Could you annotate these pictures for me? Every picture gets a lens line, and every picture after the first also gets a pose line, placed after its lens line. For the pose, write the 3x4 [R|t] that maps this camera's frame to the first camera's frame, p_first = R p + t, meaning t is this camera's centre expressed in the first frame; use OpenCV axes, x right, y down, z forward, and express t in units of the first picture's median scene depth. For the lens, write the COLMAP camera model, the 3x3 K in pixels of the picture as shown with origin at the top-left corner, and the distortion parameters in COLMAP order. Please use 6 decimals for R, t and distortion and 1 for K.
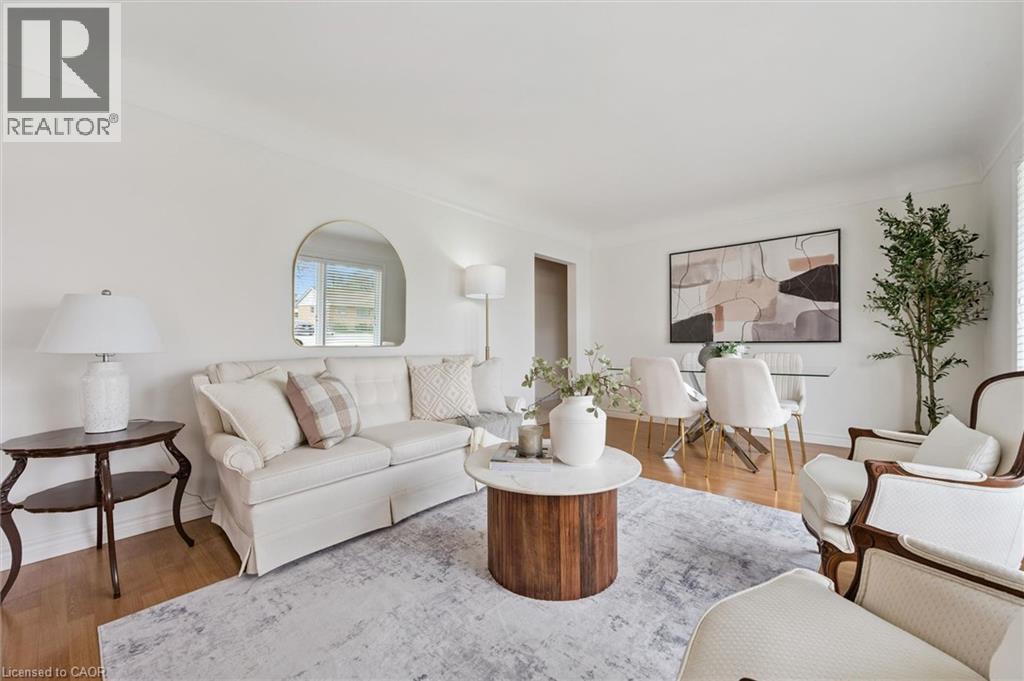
lens RADIAL K [[406.3, 0, 504.9], [0, 406.3, 341.1], [0, 0, 1]] dist [0.002211, 0.000031]
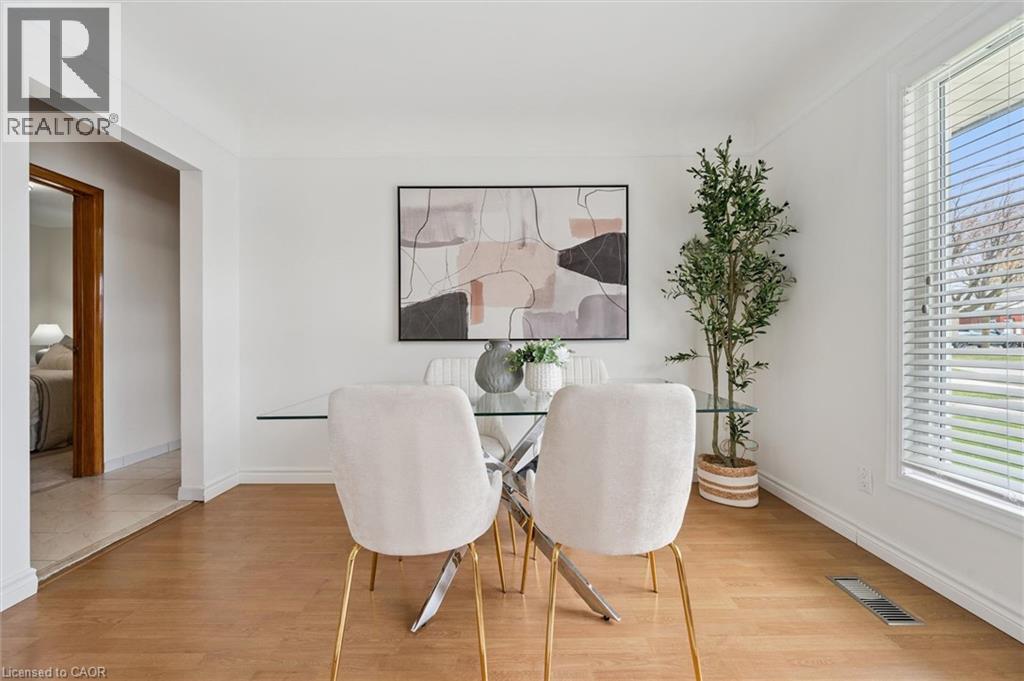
lens RADIAL K [[406.3, 0, 507.9], [0, 406.3, 338.1], [0, 0, 1]] dist [0.002211, 0.000031]
pose [[0.742145, 0.003075, 0.670232, 0.159226], [-0.002411, 0.999995, -0.001919, 0.000706], [-0.670235, -0.000192, 0.742149, 0.546927]]
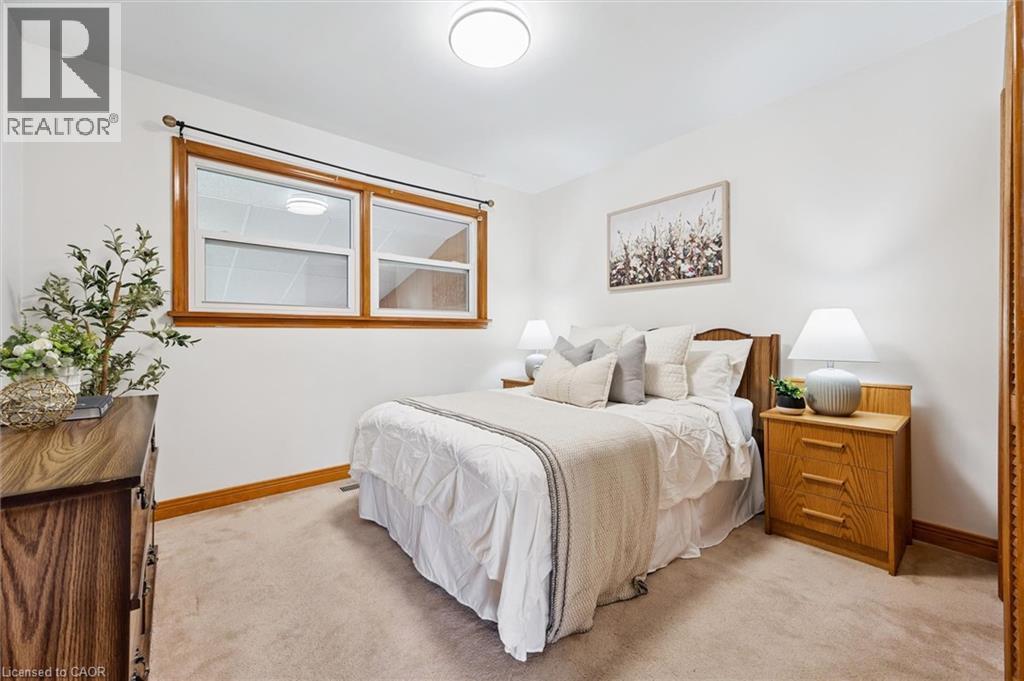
lens RADIAL K [[406.3, 0, 513.2], [0, 406.3, 339.7], [0, 0, 1]] dist [0.002211, 0.000031]
pose [[0.991752, -0.003722, -0.128120, 0.086029], [0.004028, 0.999990, 0.002129, -0.000621], [0.128111, -0.002628, 0.991756, 1.042788]]
